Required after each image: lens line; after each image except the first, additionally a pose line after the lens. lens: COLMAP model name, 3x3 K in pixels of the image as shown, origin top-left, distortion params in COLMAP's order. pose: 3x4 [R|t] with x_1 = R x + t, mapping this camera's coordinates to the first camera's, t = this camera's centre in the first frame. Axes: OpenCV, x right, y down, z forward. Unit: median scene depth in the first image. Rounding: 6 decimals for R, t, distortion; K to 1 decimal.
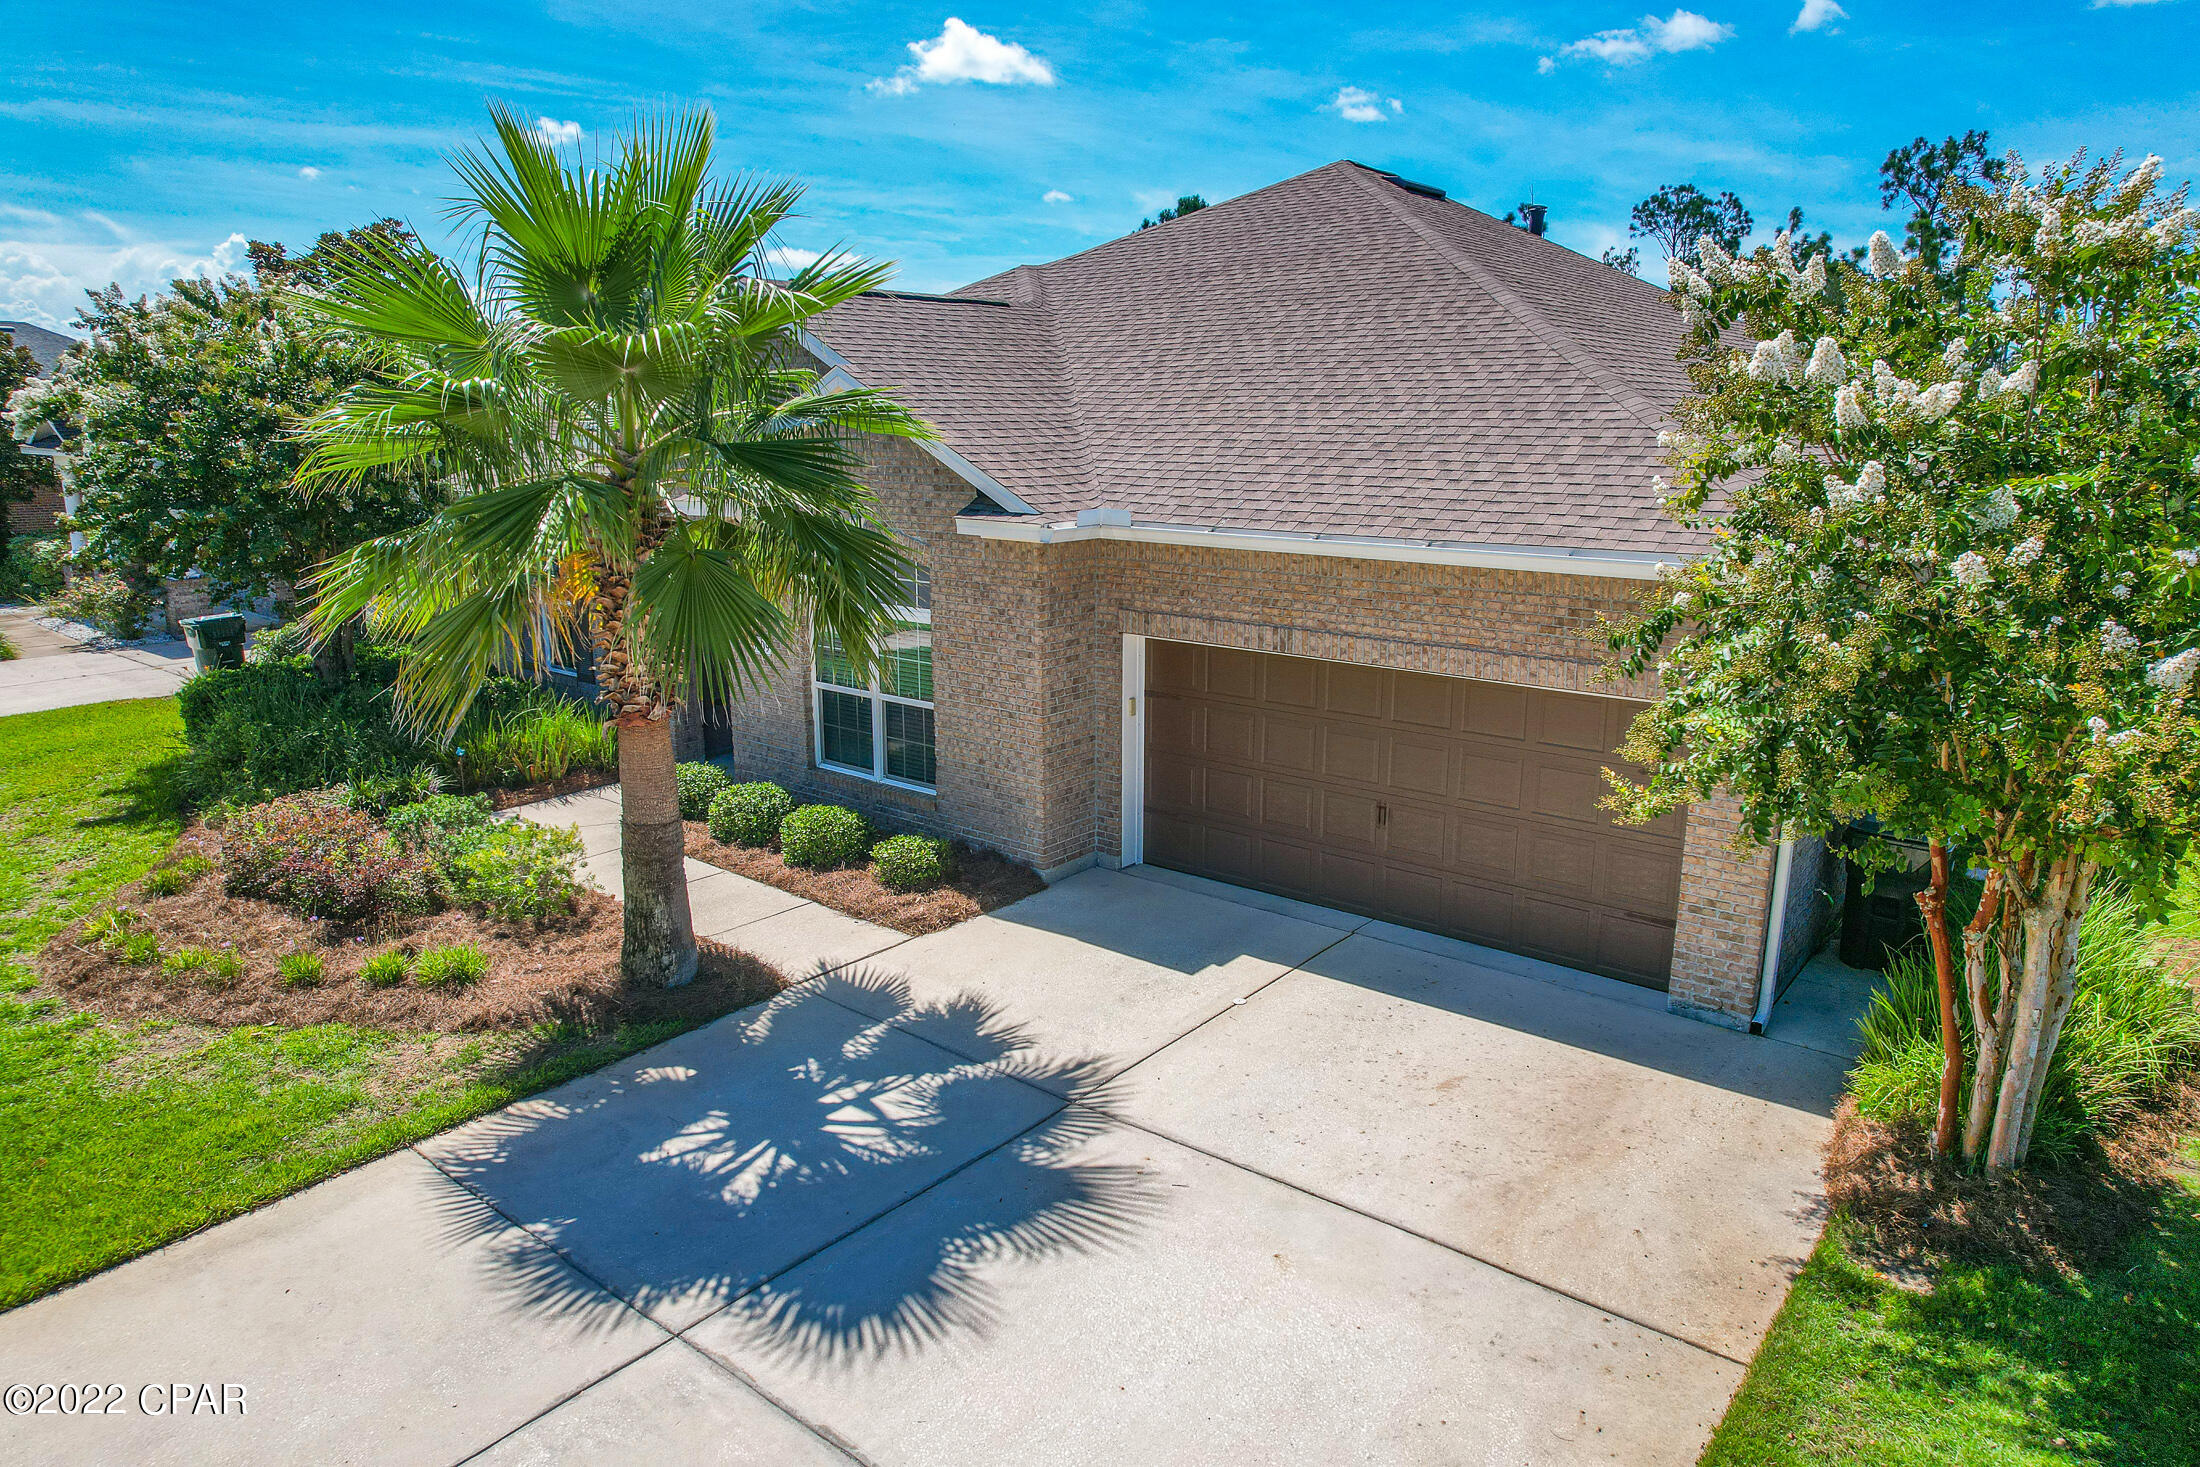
lens RADIAL K [[1416.5, 0, 1108.2], [0, 1416.5, 733.5], [0, 0, 1]] dist [-0.076436, 0.073911]
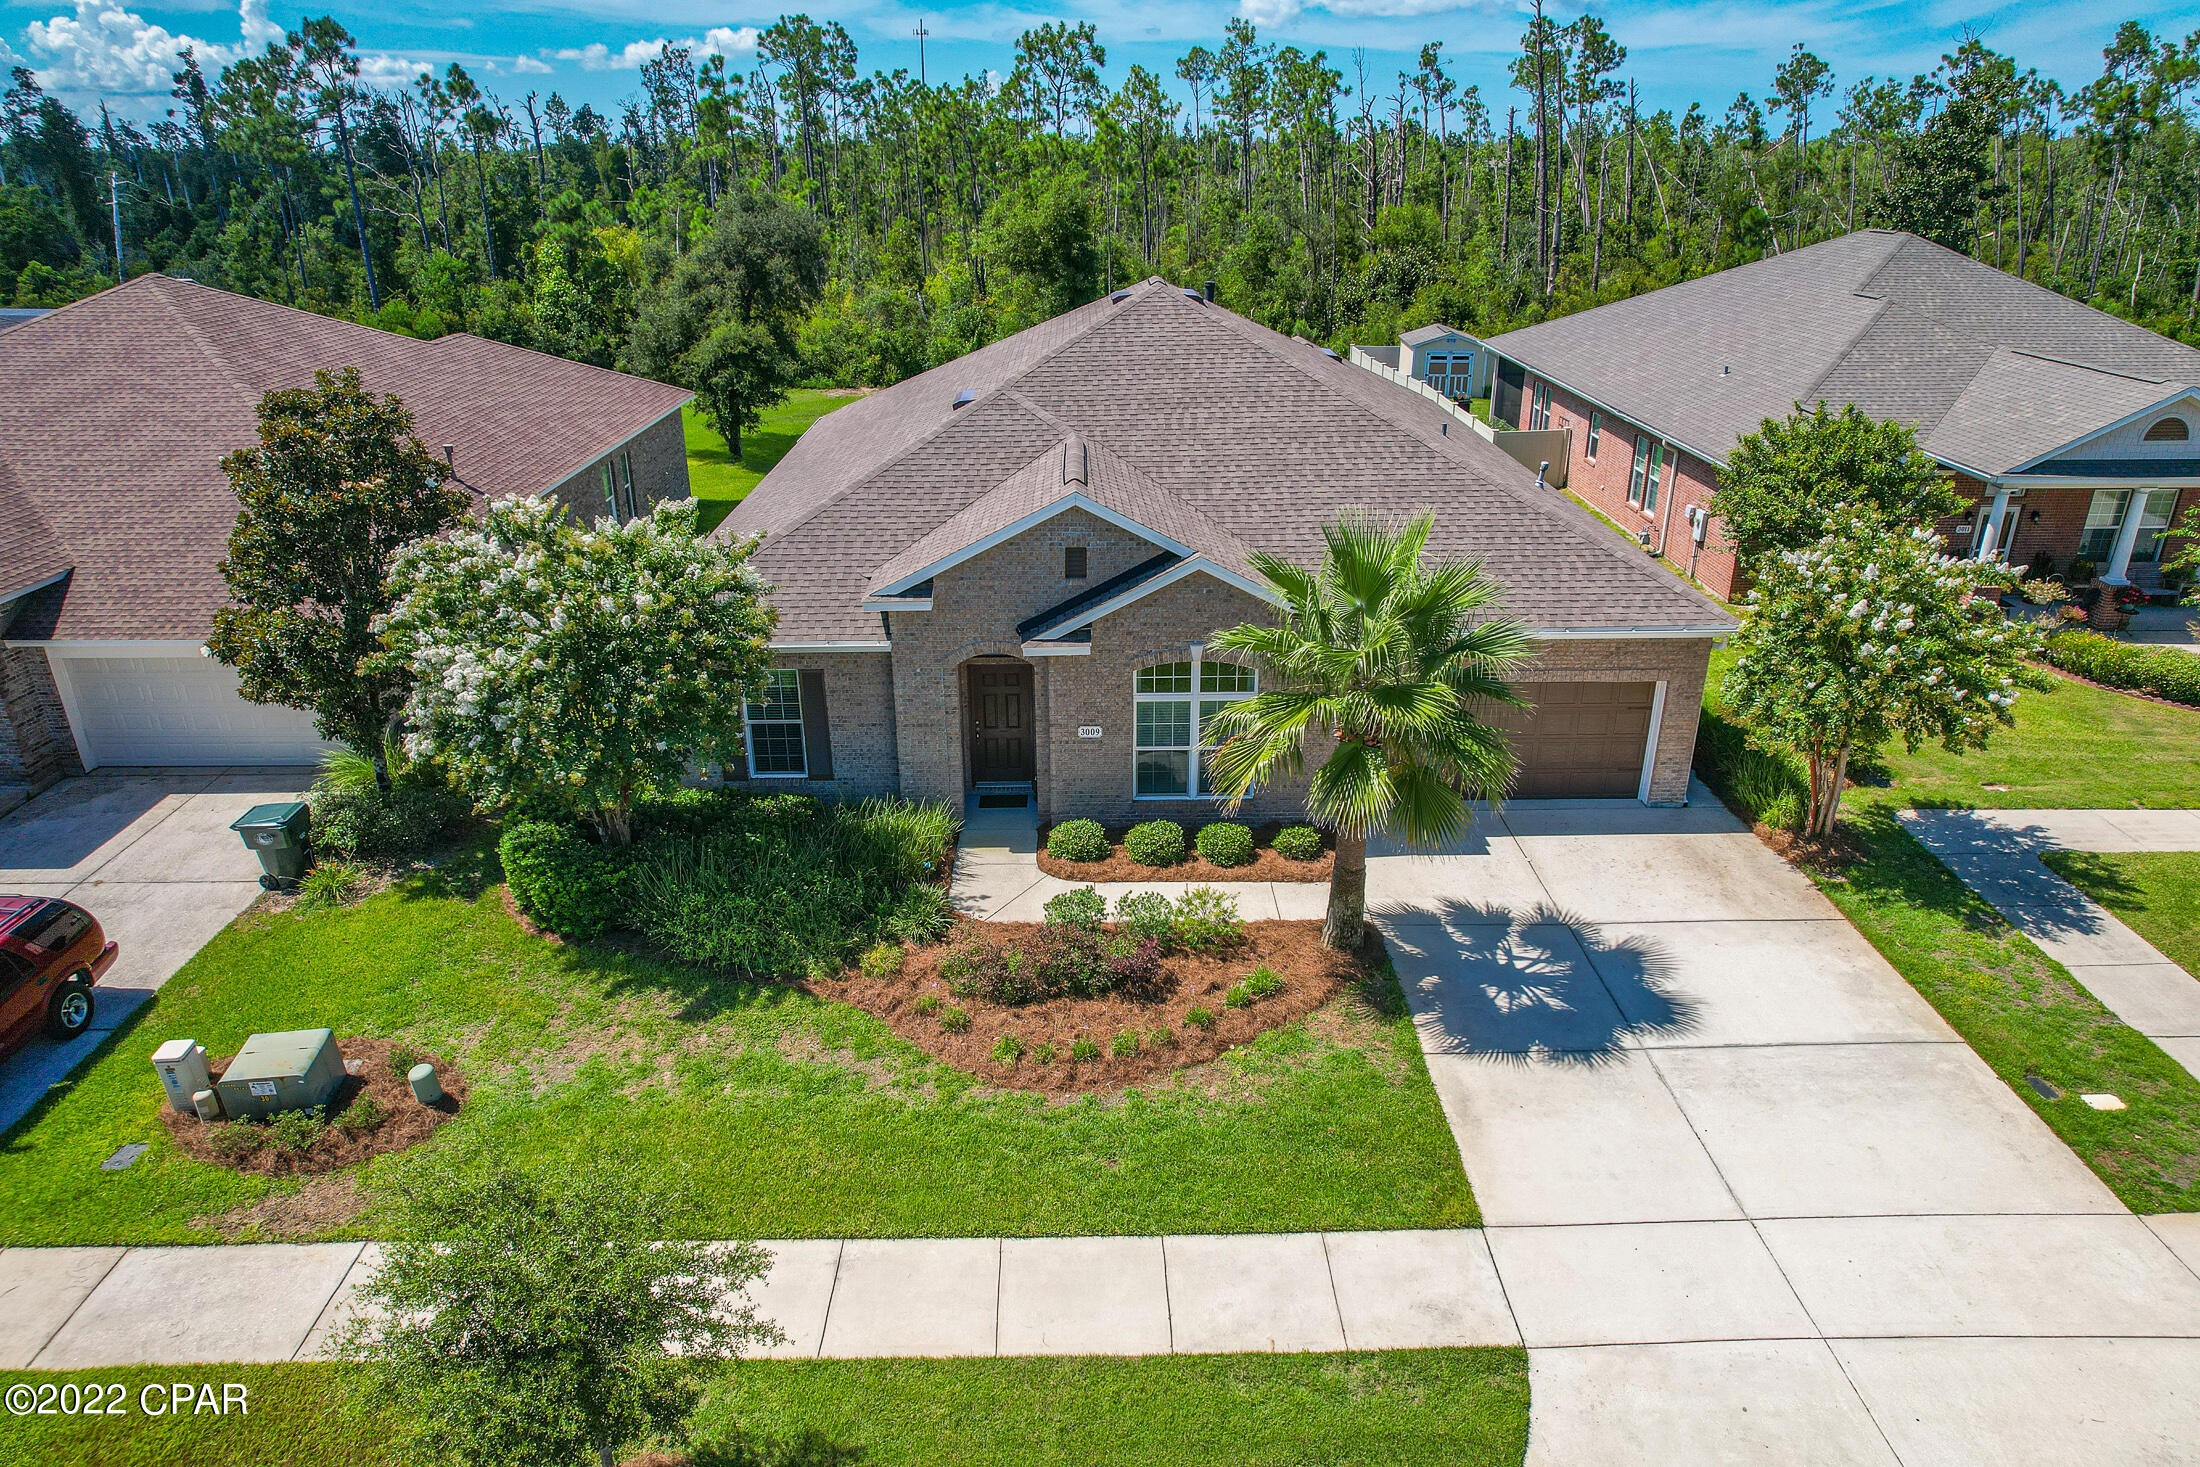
lens RADIAL K [[1416.5, 0, 1108.2], [0, 1416.5, 733.5], [0, 0, 1]] dist [-0.076436, 0.073911]
pose [[0.763489, -0.254227, 0.593678, -1.768044], [0.148484, 0.963735, 0.221739, -0.613348], [-0.628520, -0.081143, 0.773549, -0.238608]]
